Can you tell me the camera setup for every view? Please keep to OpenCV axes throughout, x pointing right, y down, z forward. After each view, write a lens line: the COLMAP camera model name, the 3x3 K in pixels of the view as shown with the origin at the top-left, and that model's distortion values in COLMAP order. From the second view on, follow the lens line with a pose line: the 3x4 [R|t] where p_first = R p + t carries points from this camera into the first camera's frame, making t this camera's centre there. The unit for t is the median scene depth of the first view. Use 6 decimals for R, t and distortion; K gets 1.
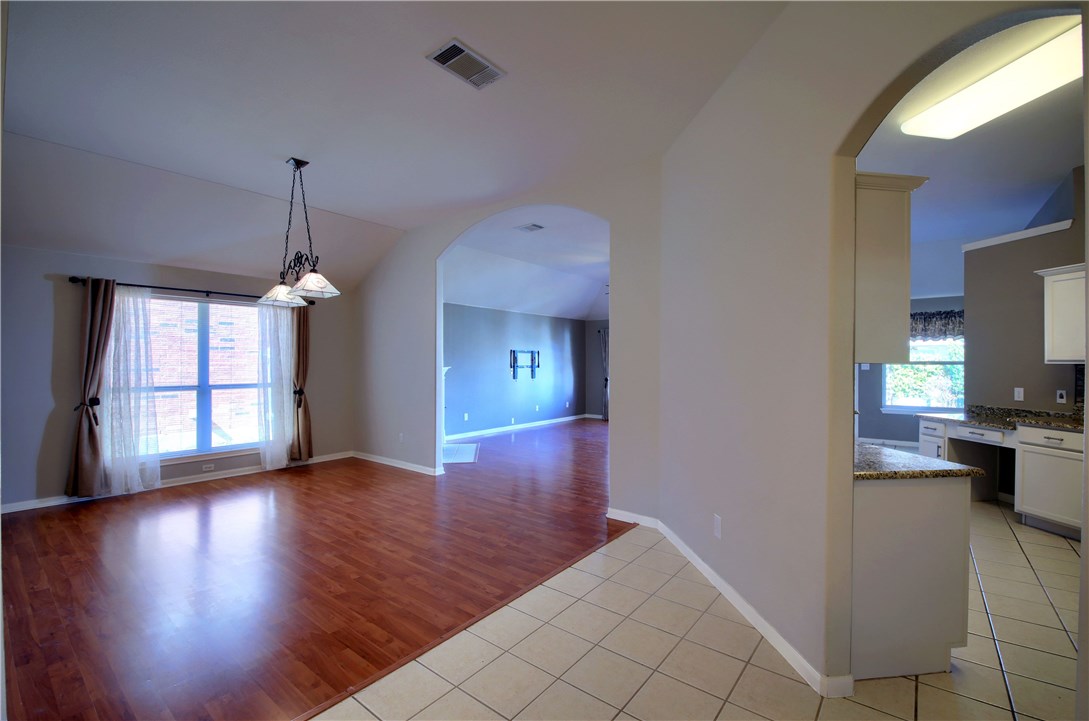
lens RADIAL K [[468.8, 0, 544.7], [0, 468.8, 363.9], [0, 0, 1]] dist [0.014655, 0.000058]
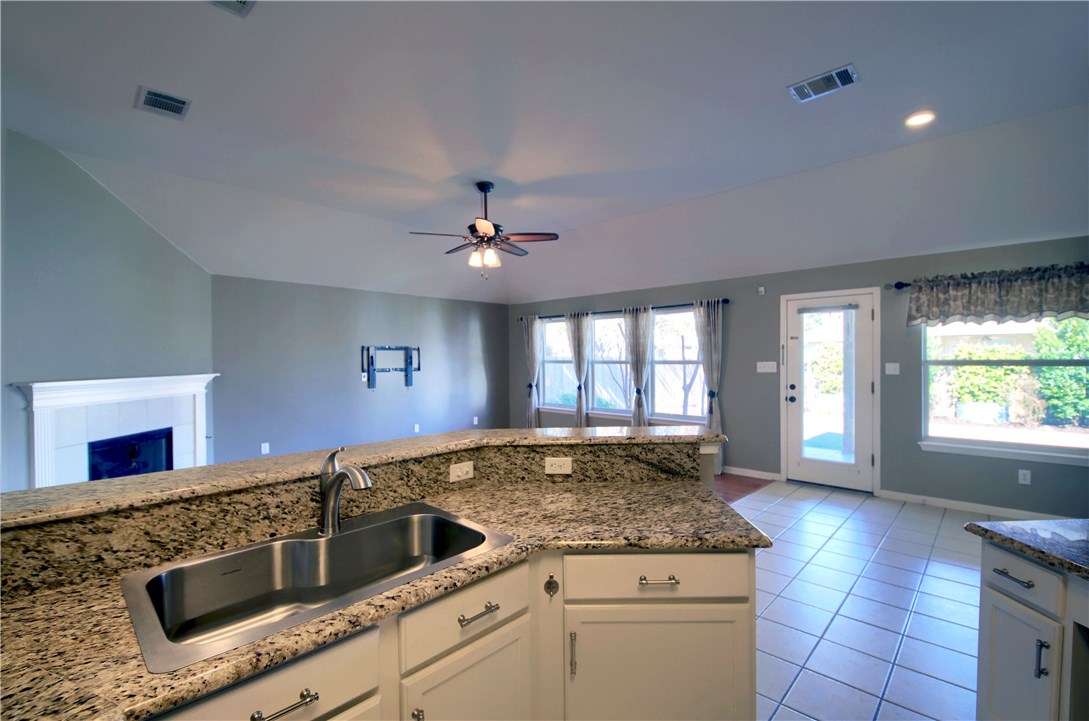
lens RADIAL K [[476.8, 0, 550.3], [0, 476.8, 363.6], [0, 0, 1]] dist [0.001242, -0.000264]
pose [[0.996665, -0.007949, -0.081220, 0.259519], [0.008854, 0.999903, 0.010782, -0.009654], [0.081126, -0.011465, 0.996638, 0.320978]]
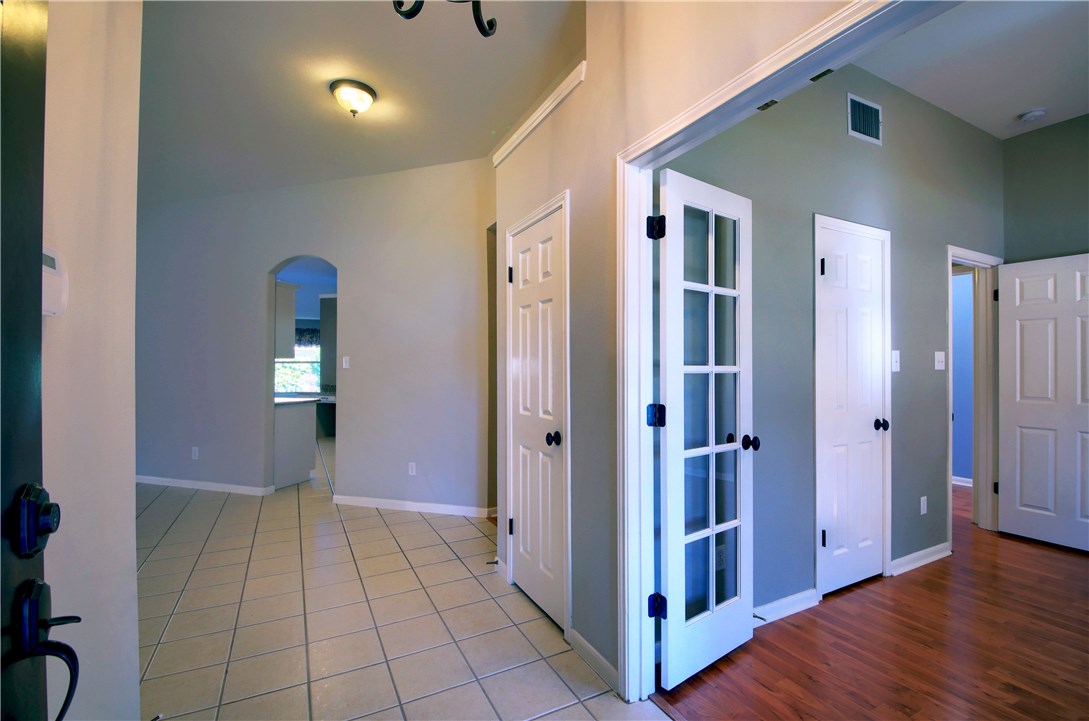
lens RADIAL K [[476.8, 0, 550.3], [0, 476.8, 363.6], [0, 0, 1]] dist [0.001242, -0.000264]
pose [[0.397631, 0.001984, 0.917543, -0.170273], [0.001398, 0.999995, -0.002768, 0.004615], [-0.917544, 0.002383, 0.397627, -0.209732]]
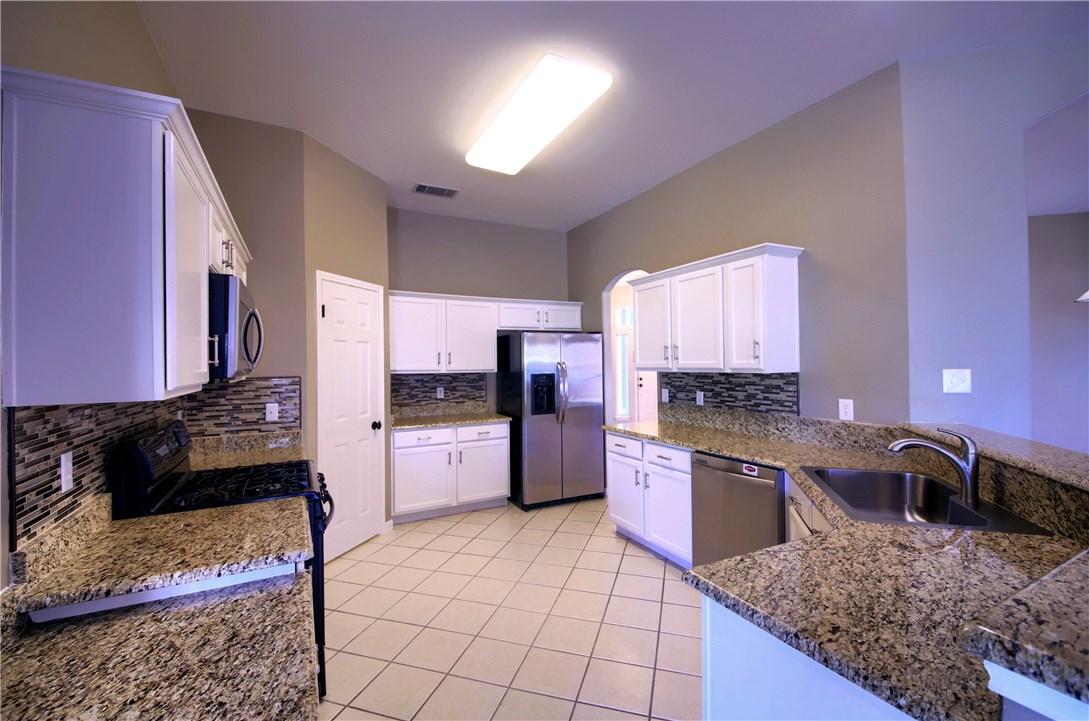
lens RADIAL K [[461.0, 0, 549.8], [0, 461.0, 360.2], [0, 0, 1]] dist [-0.000164, -0.000450]
pose [[-0.929193, 0.007620, -0.369515, 0.400855], [0.007345, 0.999971, 0.002151, -0.011304], [0.369521, -0.000716, -0.929222, 0.588068]]
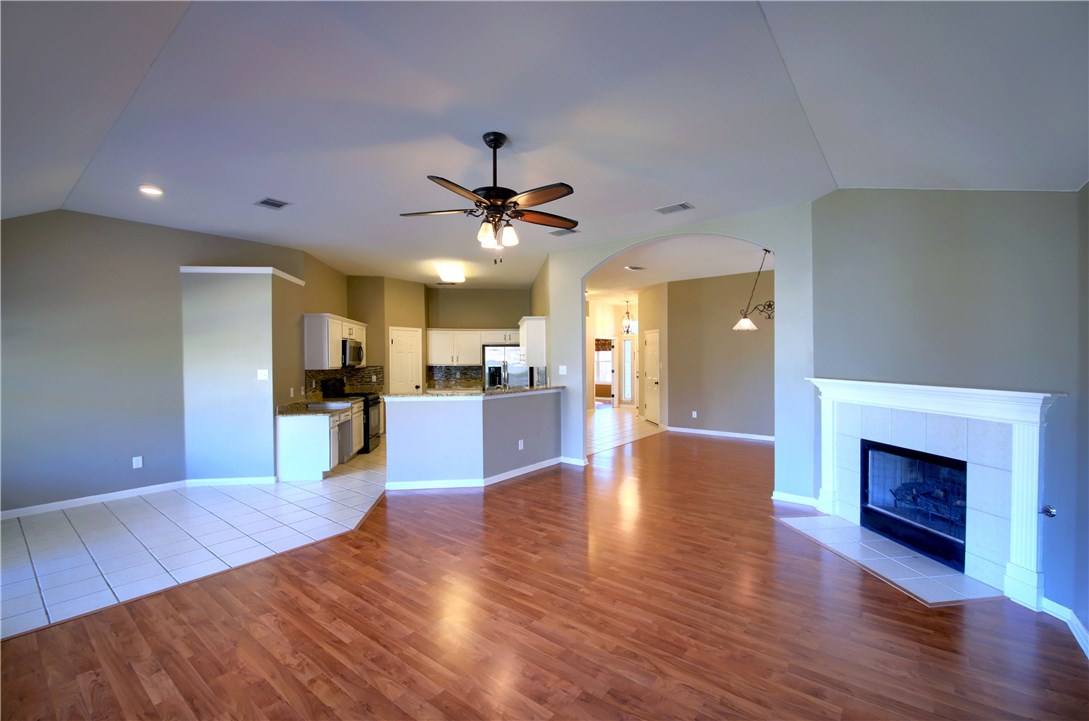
lens RADIAL K [[461.0, 0, 549.8], [0, 461.0, 360.2], [0, 0, 1]] dist [-0.000164, -0.000450]
pose [[-0.999981, 0.005734, -0.002274, 0.120886], [0.005710, 0.999929, 0.010416, -0.019396], [0.002334, 0.010403, -0.999943, 1.119621]]
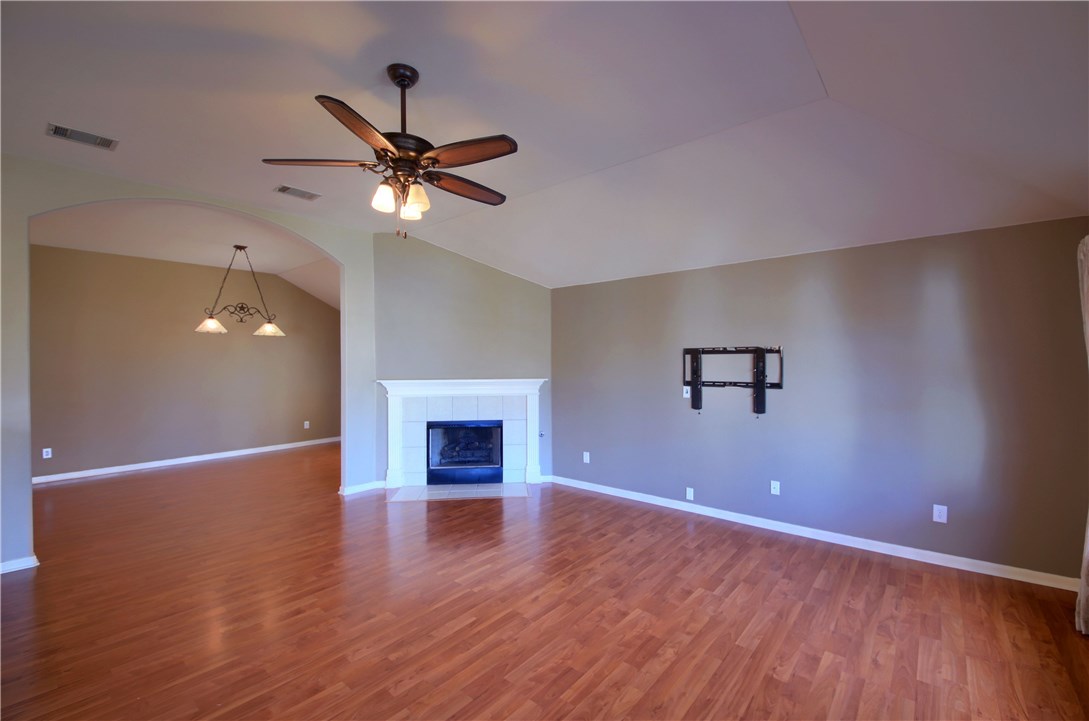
lens RADIAL K [[461.0, 0, 549.8], [0, 461.0, 360.2], [0, 0, 1]] dist [-0.000164, -0.000450]
pose [[-0.024759, -0.002741, -0.999690, 0.416459], [0.002387, 0.999993, -0.002801, -0.017254], [0.999691, -0.002456, -0.024752, 0.866995]]
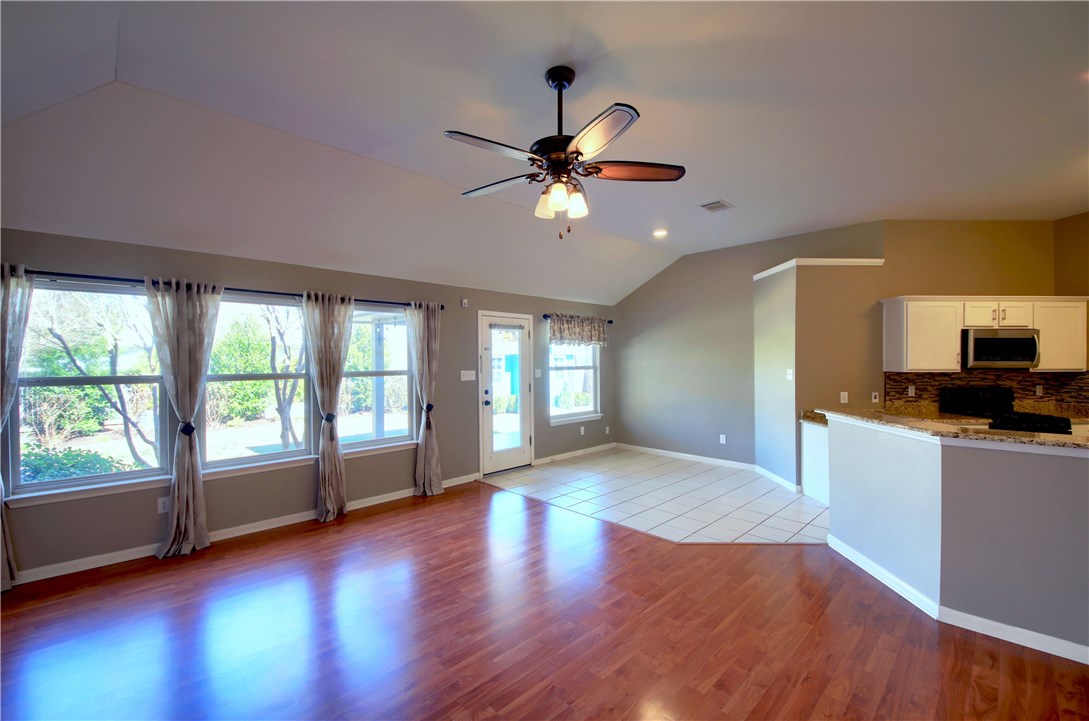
lens RADIAL K [[452.6, 0, 544.5], [0, 452.6, 360.5], [0, 0, 1]] dist [0.009644, -0.000139]
pose [[0.128622, -0.006034, 0.991675, -0.099422], [0.007117, 0.999961, 0.005161, -0.018429], [-0.991668, 0.006393, 0.128660, 0.755235]]
